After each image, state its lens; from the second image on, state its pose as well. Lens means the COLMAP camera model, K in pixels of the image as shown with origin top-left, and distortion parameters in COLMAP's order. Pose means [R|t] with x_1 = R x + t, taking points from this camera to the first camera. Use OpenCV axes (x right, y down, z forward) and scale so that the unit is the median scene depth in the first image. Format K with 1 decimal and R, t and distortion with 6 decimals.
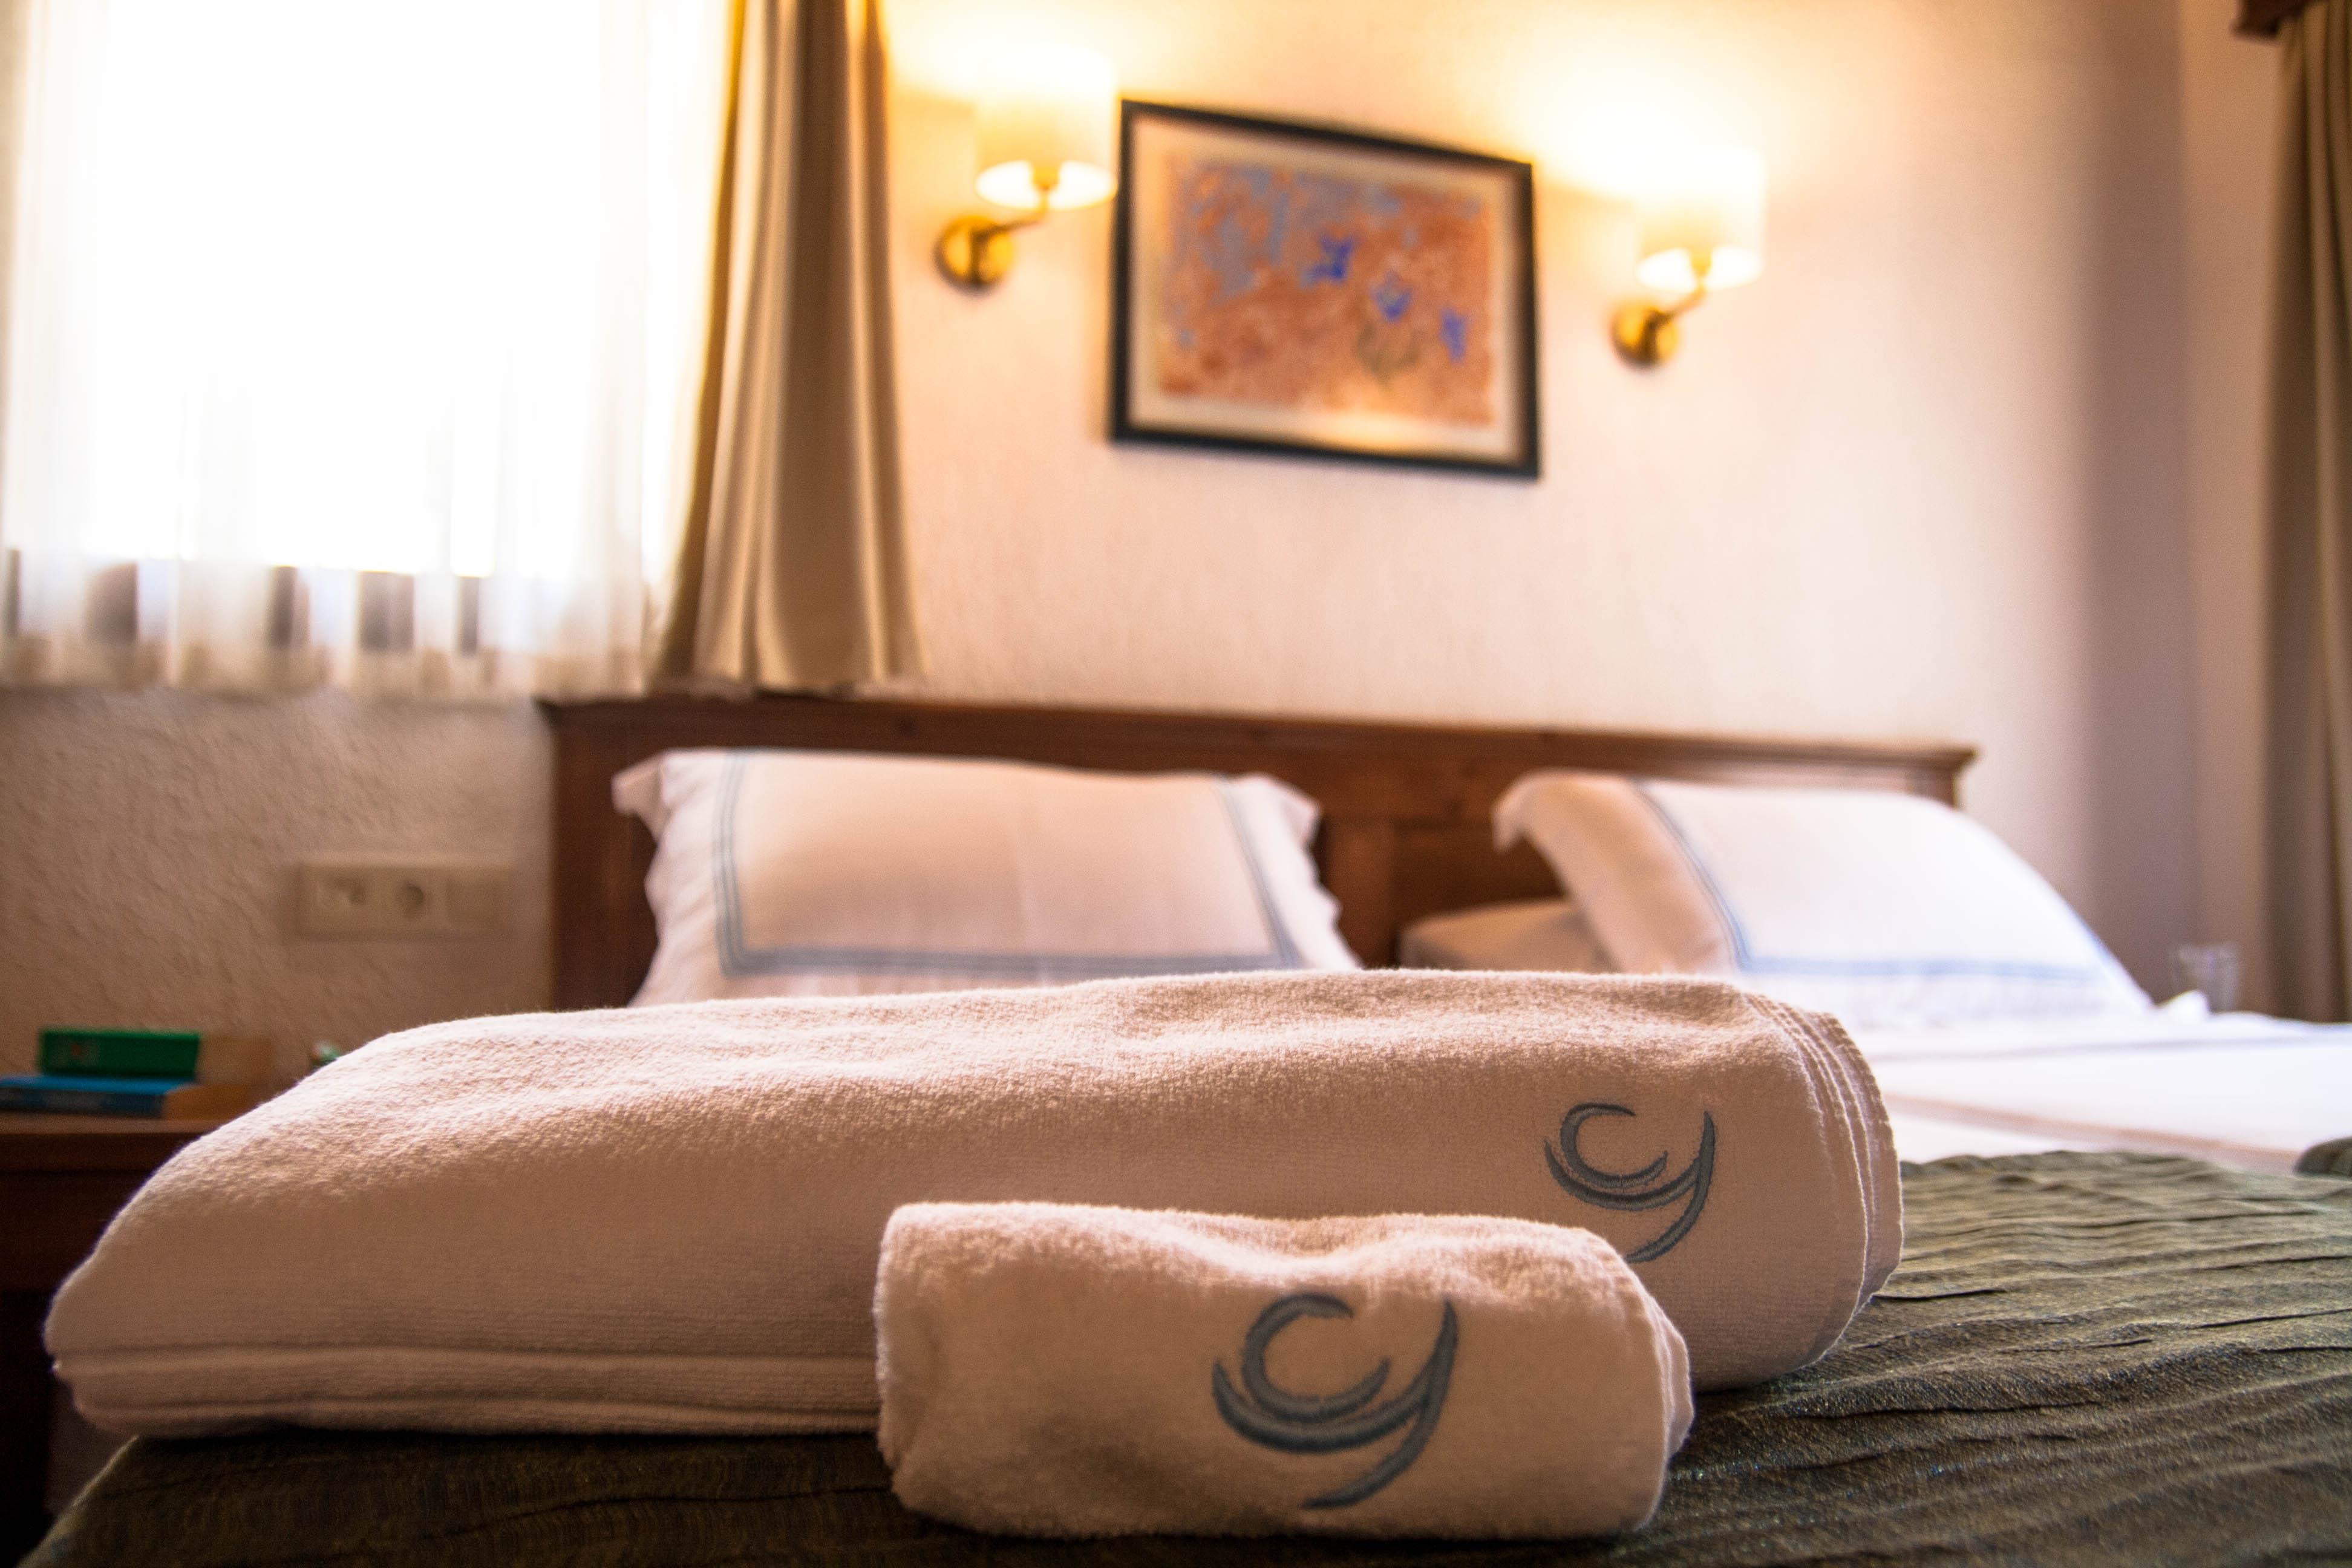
lens RADIAL K [[1794.7, 0, 1186.1], [0, 1794.7, 821.2], [0, 0, 1]] dist [-0.124265, 0.100722]
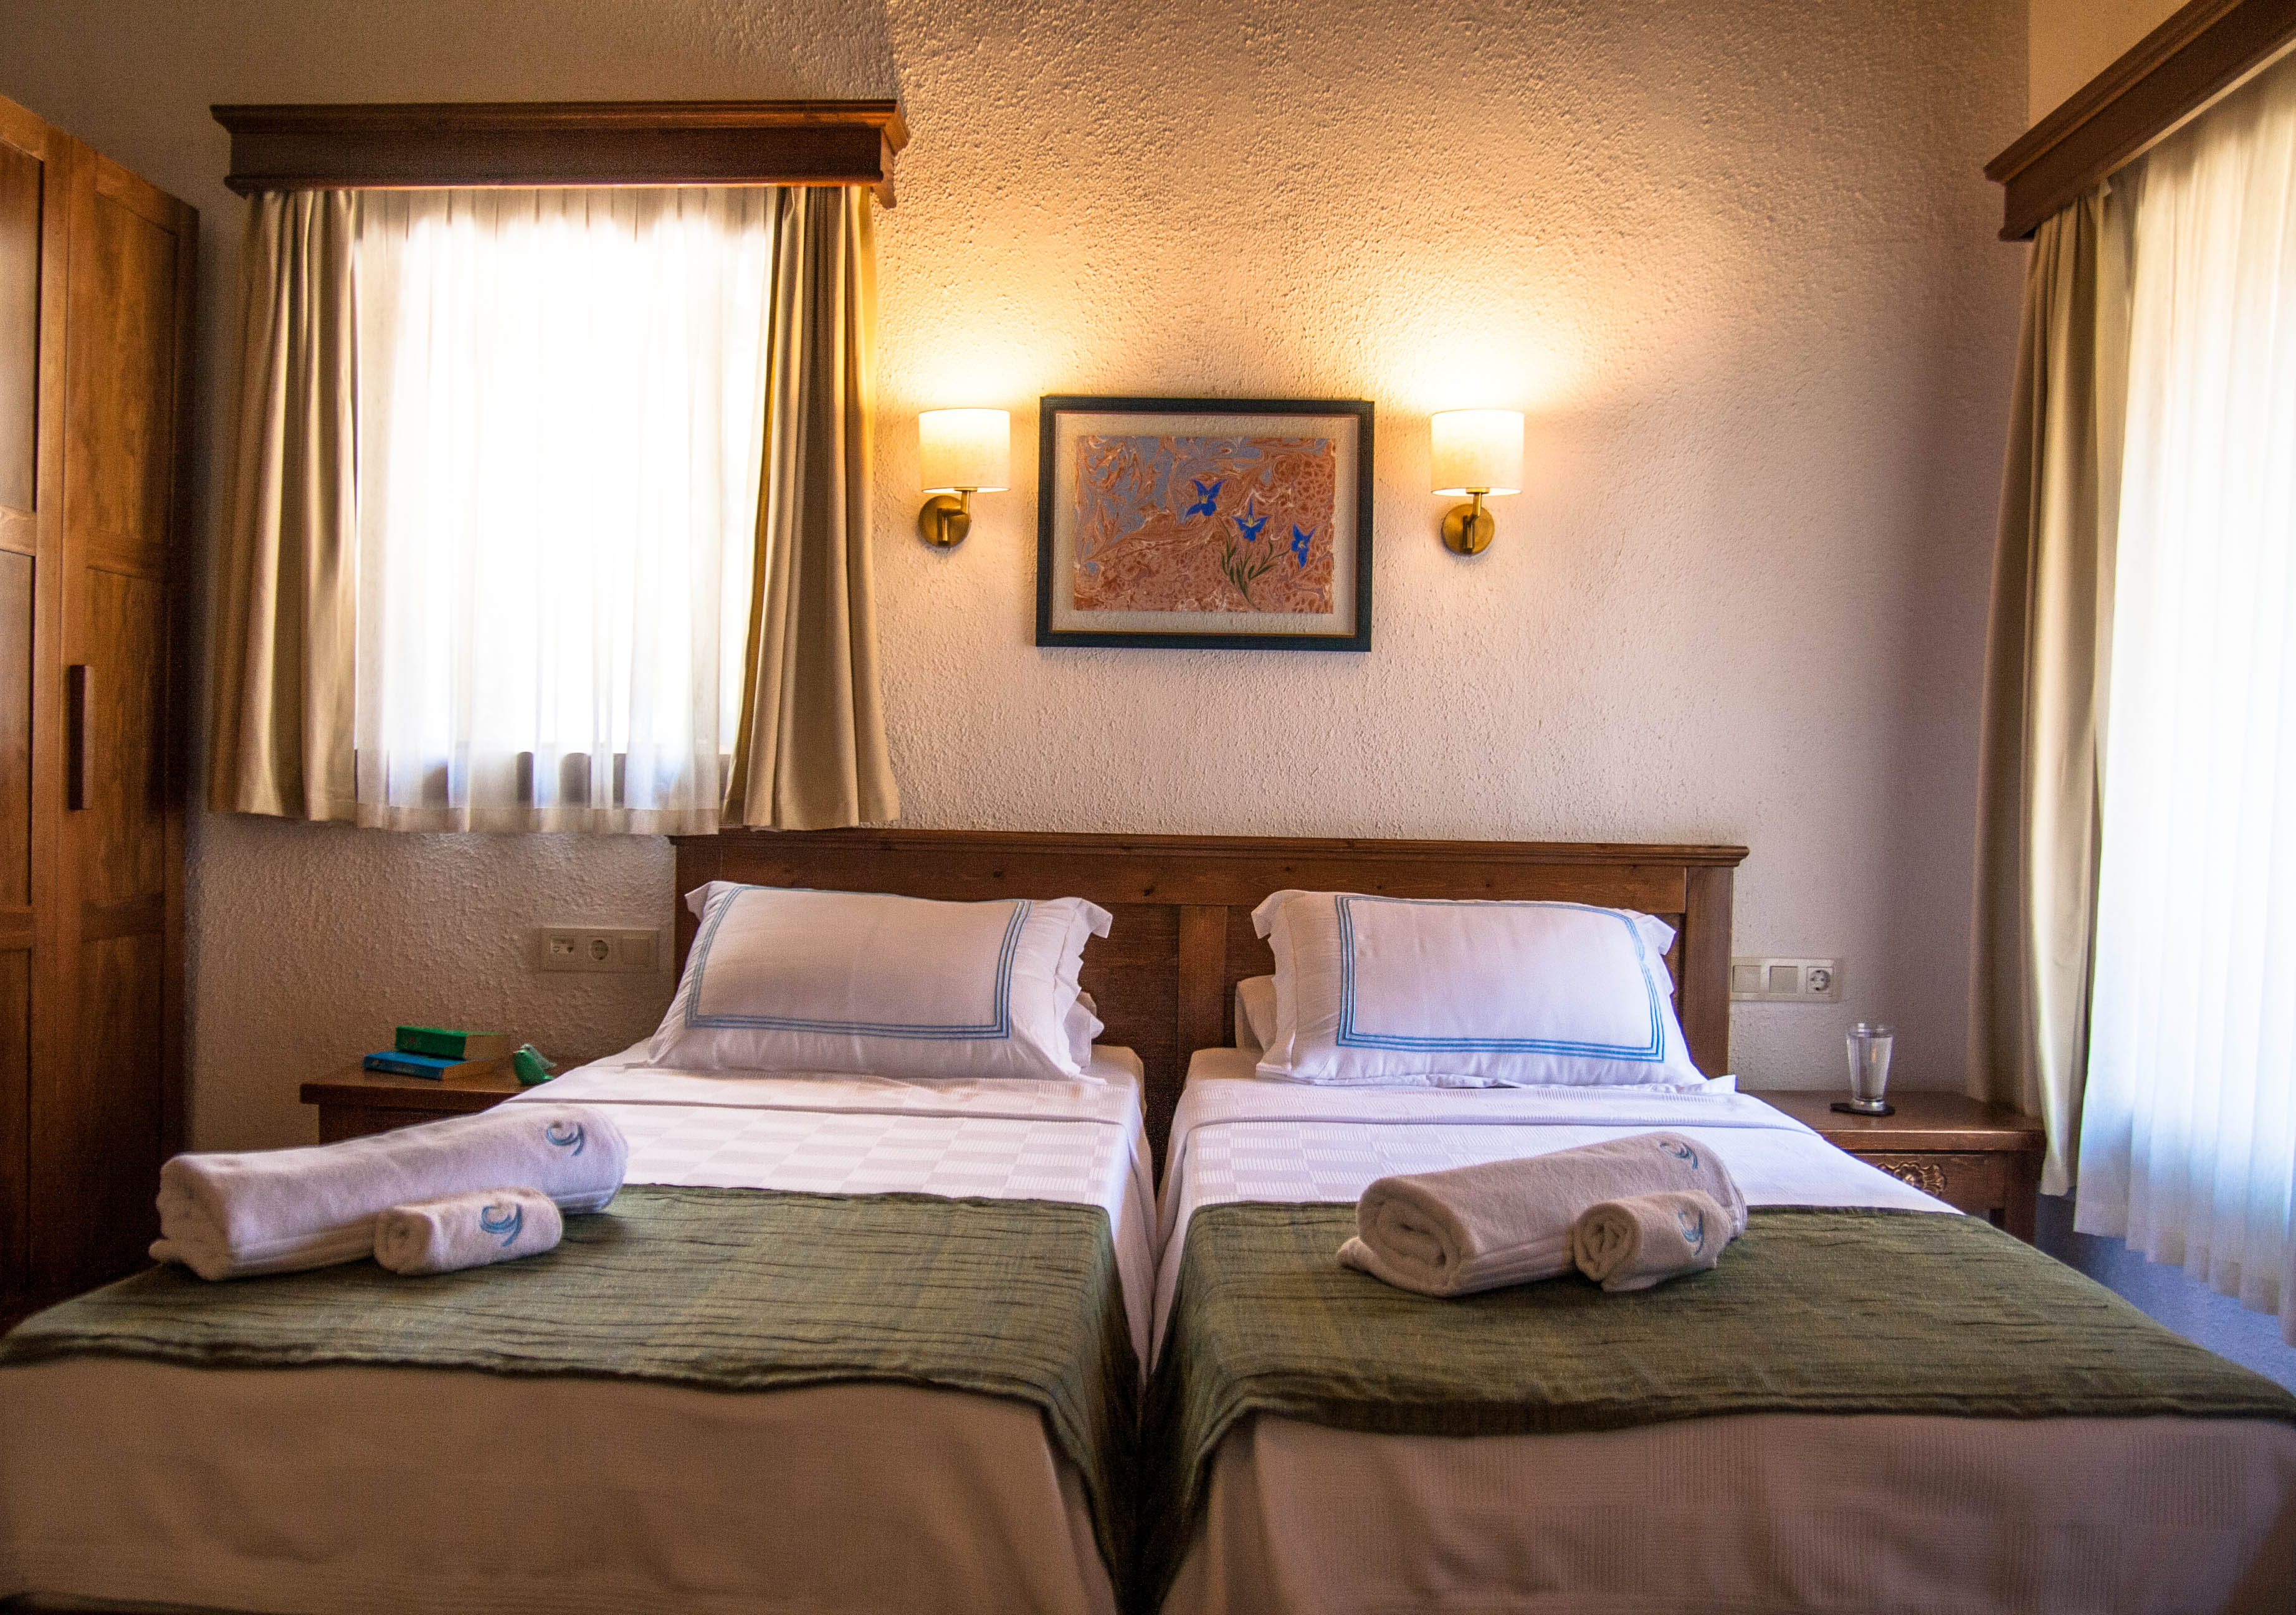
lens RADIAL K [[1886.4, 0, 1093.3], [0, 1886.4, 845.4], [0, 0, 1]] dist [-0.133741, 0.130712]
pose [[0.940407, 0.025583, -0.339088, 0.592630], [0.001995, 0.996734, 0.080731, -0.193278], [0.340046, -0.076596, 0.937284, -0.500972]]
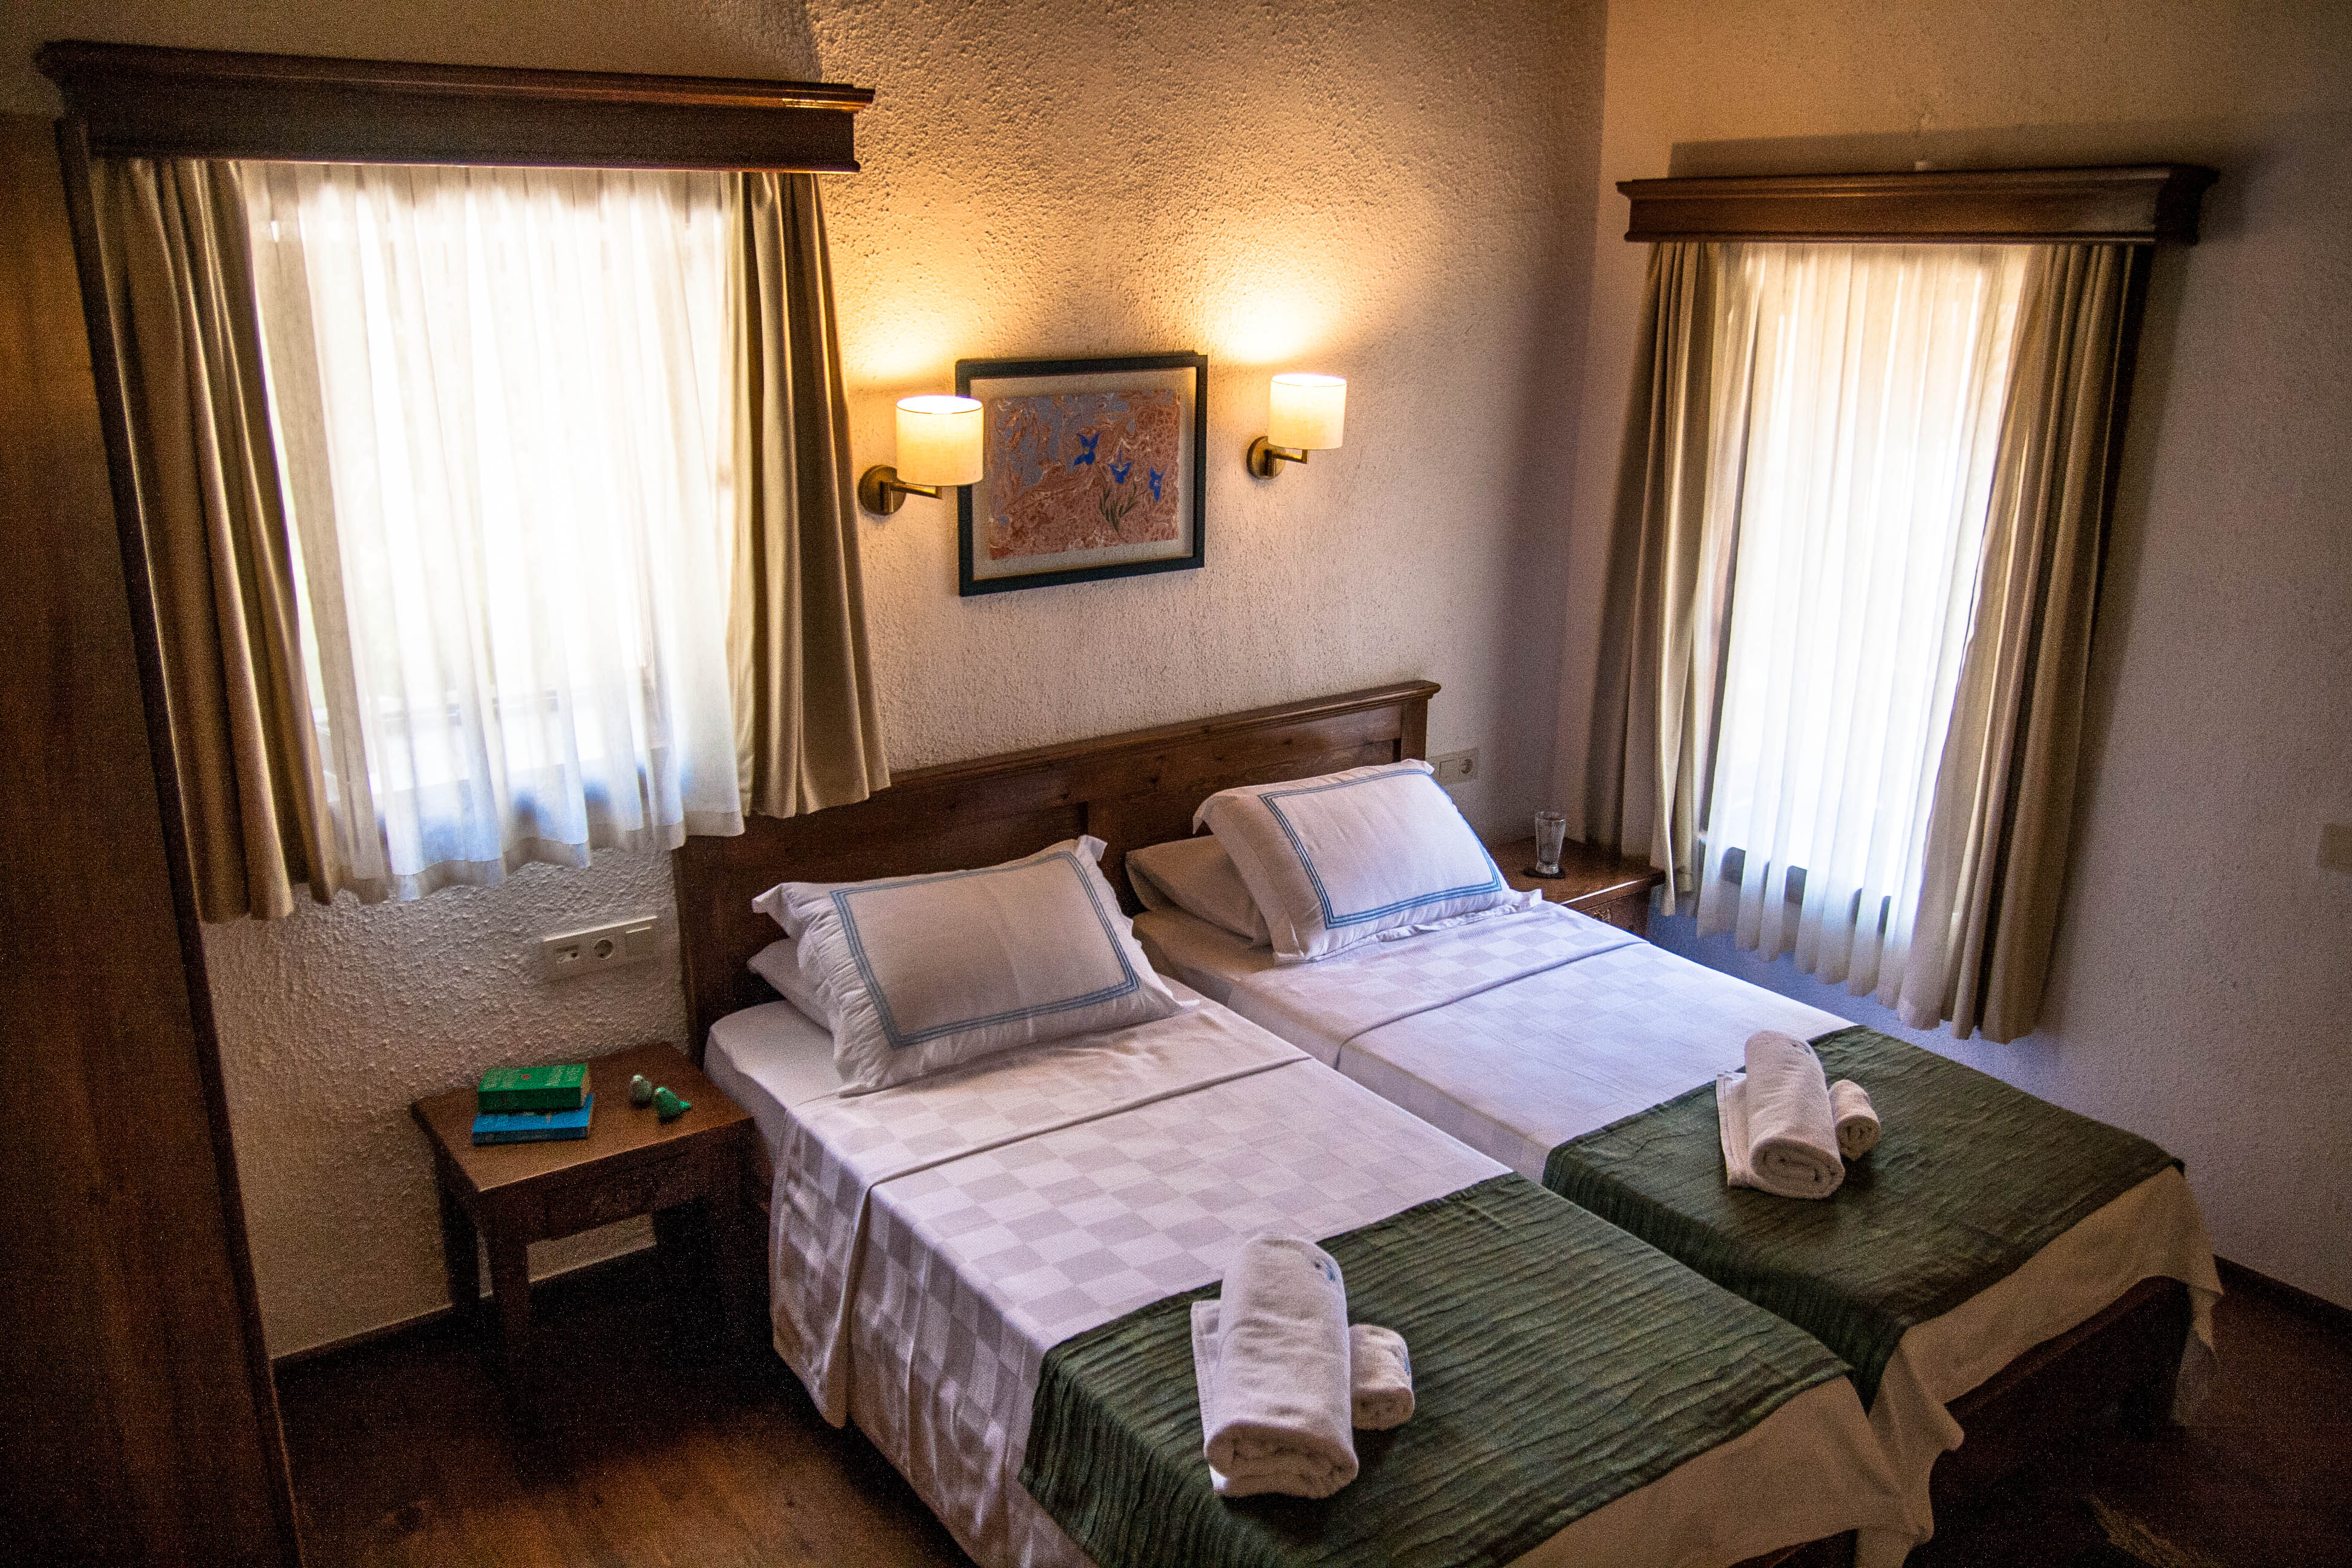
lens RADIAL K [[1831.9, 0, 1180.2], [0, 1831.9, 820.3], [0, 0, 1]] dist [-0.131231, 0.120306]
pose [[0.950547, -0.085607, 0.298550, -0.406657], [-0.026417, 0.935494, 0.352355, -0.678979], [-0.309456, -0.342816, 0.886969, -0.661172]]
